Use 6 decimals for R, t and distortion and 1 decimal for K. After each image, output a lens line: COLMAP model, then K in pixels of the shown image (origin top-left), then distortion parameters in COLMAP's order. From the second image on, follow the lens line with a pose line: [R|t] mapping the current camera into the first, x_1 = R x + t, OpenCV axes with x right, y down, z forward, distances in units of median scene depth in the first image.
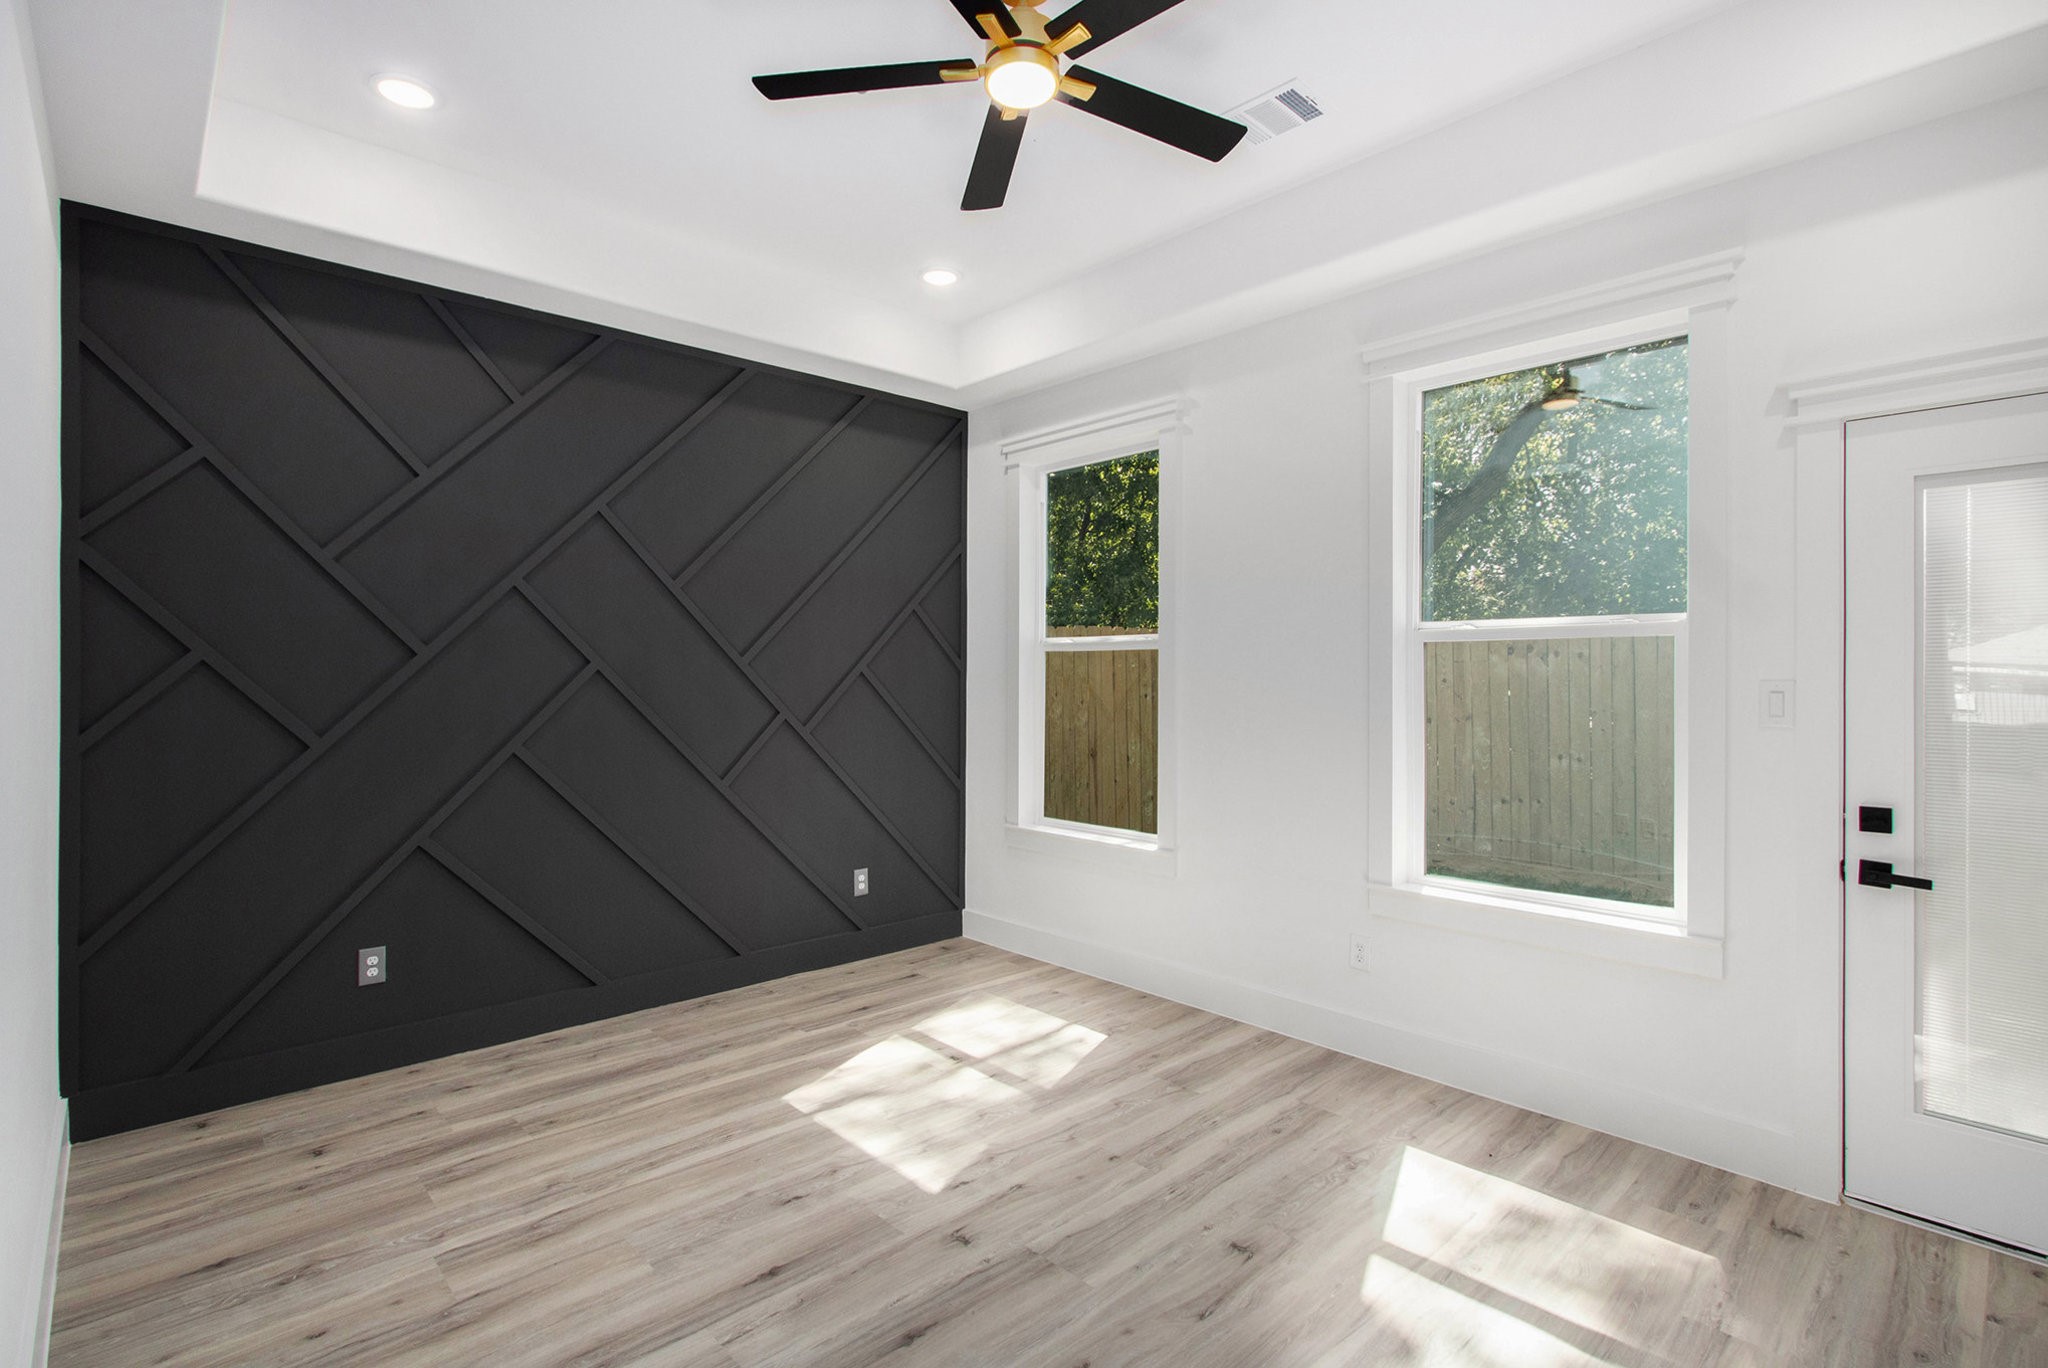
lens RADIAL K [[964.9, 0, 1010.5], [0, 964.9, 685.2], [0, 0, 1]] dist [-0.020438, 0.005307]
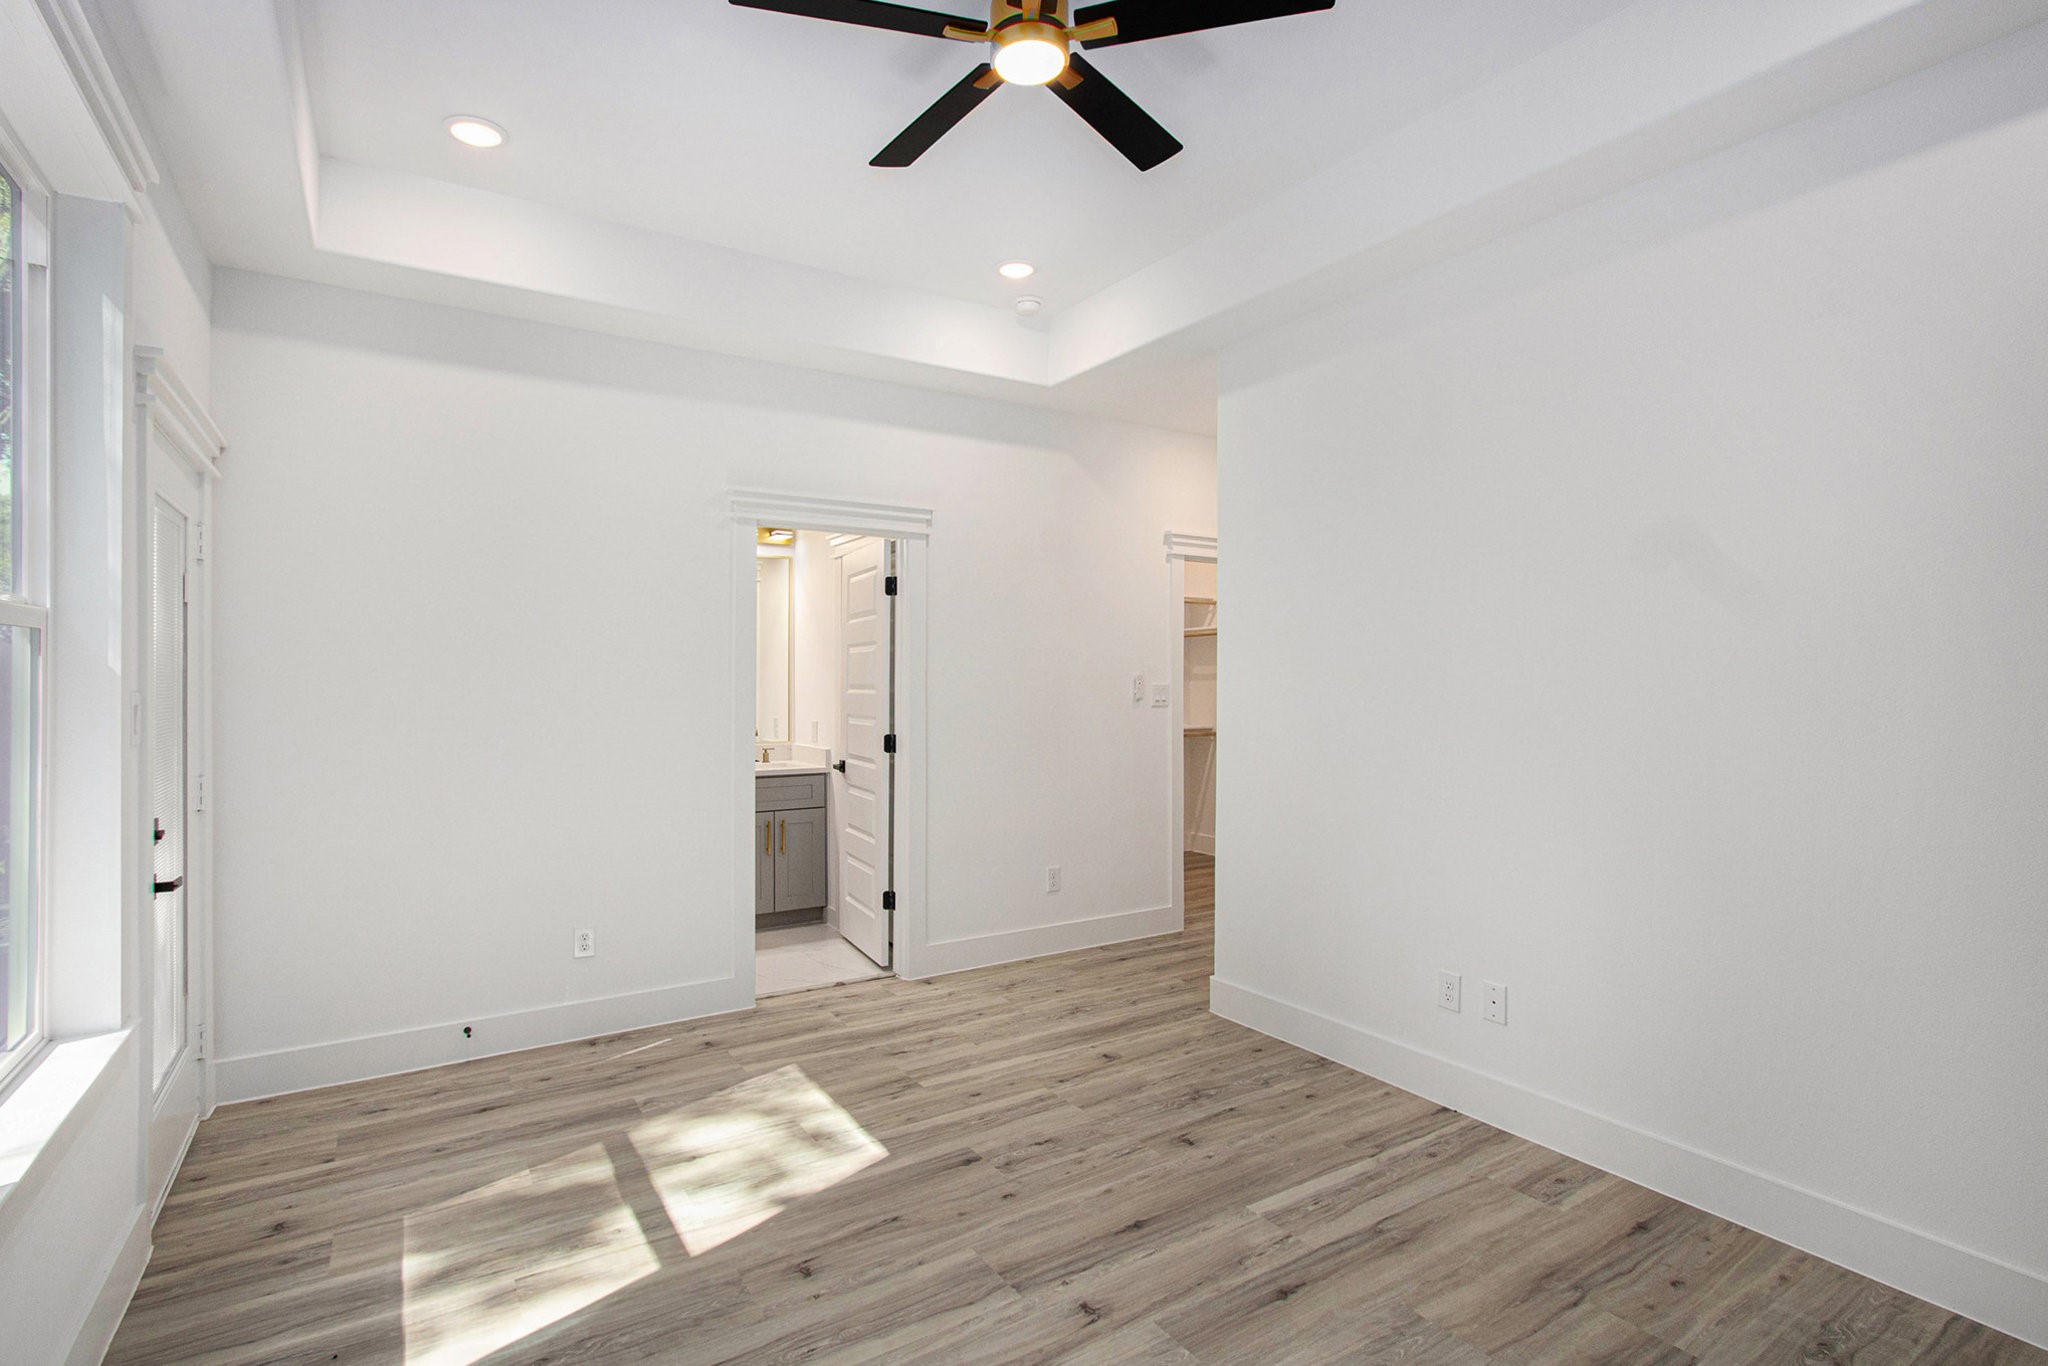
lens RADIAL K [[964.9, 0, 1010.5], [0, 964.9, 684.2], [0, 0, 1]] dist [-0.020438, 0.005307]
pose [[-0.983854, -0.004877, 0.178905, -0.146288], [-0.003864, 0.999974, 0.006006, -0.019527], [-0.178930, 0.005218, -0.983848, 2.030383]]
